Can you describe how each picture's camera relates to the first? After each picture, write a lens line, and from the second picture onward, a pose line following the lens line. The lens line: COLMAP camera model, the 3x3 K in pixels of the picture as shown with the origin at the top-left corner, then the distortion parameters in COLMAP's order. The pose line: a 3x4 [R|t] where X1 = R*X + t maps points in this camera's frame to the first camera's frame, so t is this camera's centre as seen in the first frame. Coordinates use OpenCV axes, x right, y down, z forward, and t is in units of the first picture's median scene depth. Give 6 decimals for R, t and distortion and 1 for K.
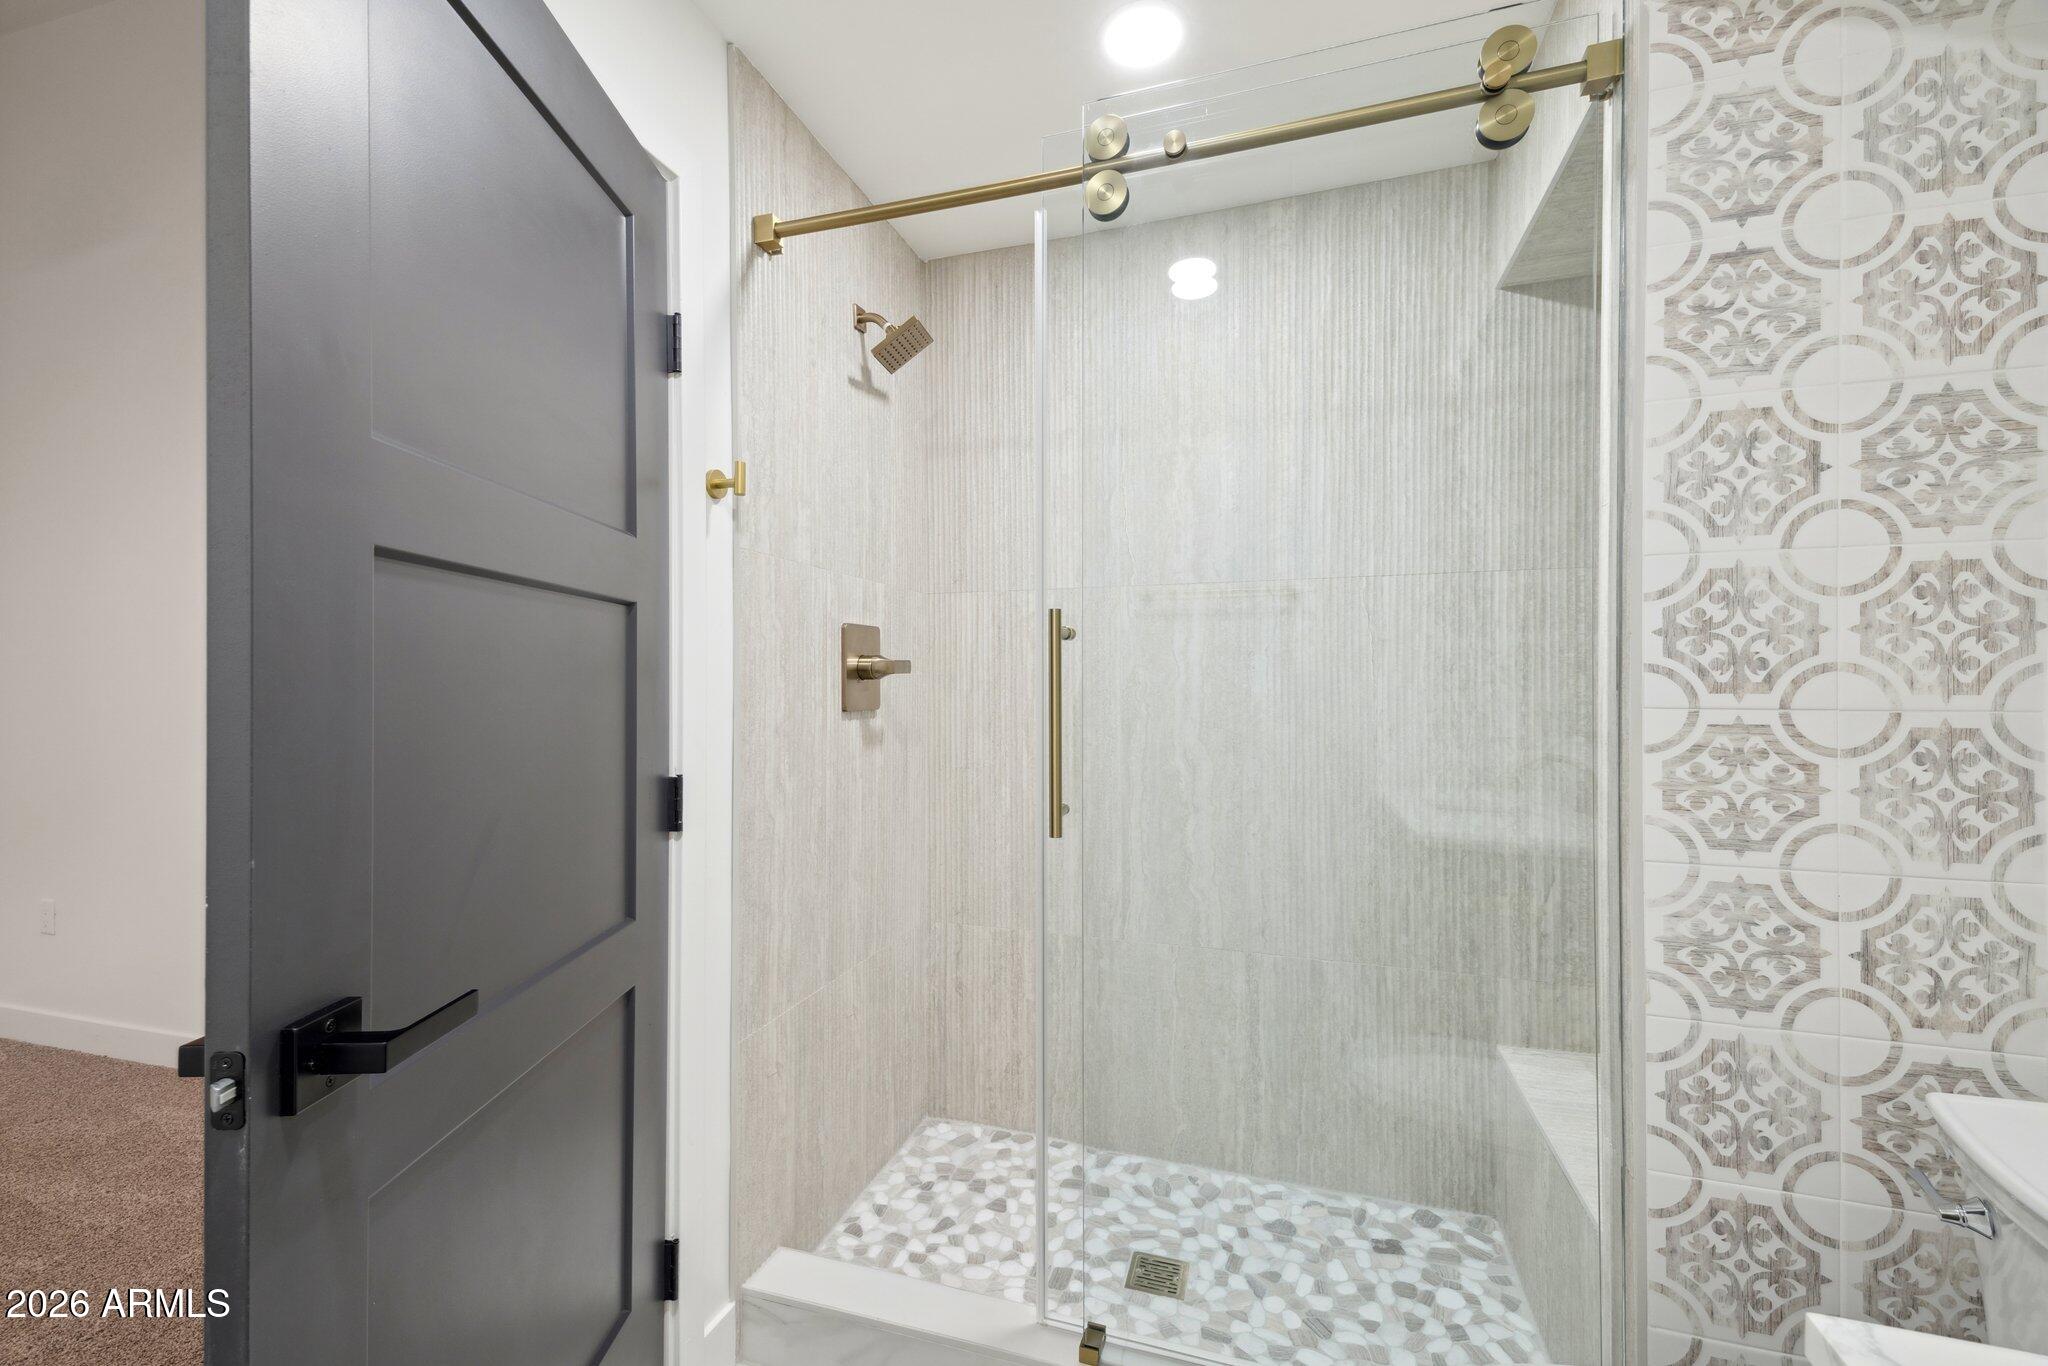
lens RADIAL K [[861.4, 0, 1027.6], [0, 861.4, 678.0], [0, 0, 1]] dist [0.020353, -0.003694]
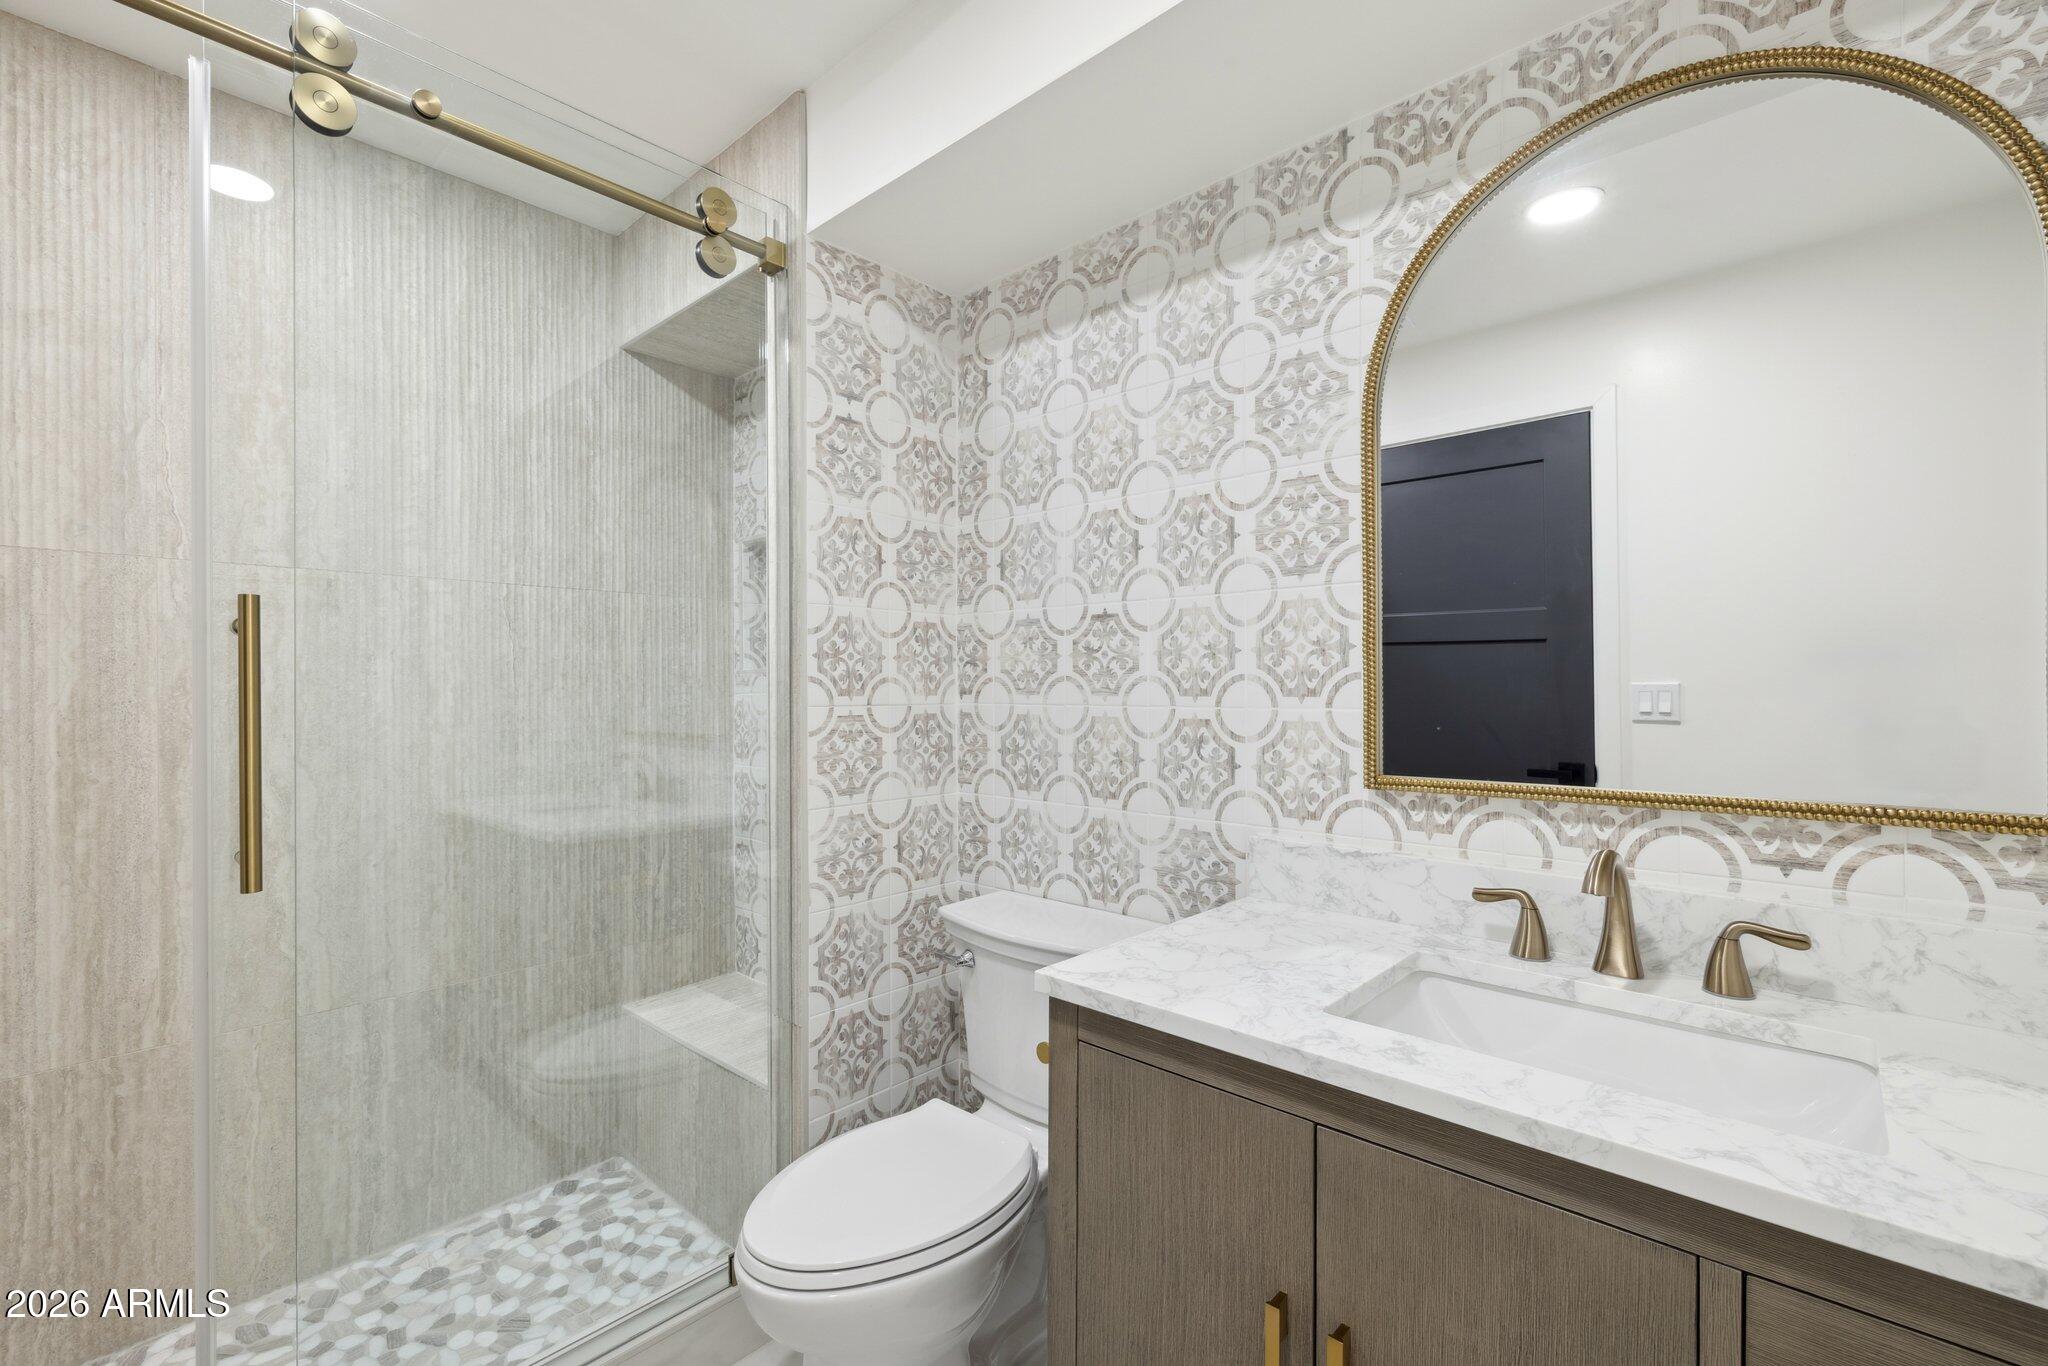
lens RADIAL K [[861.4, 0, 1050.0], [0, 861.4, 683.2], [0, 0, 1]] dist [0.020353, -0.003694]
pose [[0.406284, 0.005360, 0.913731, -0.336636], [-0.003215, 0.999985, -0.004437, -0.000486], [-0.913741, -0.001135, 0.406295, 0.018467]]
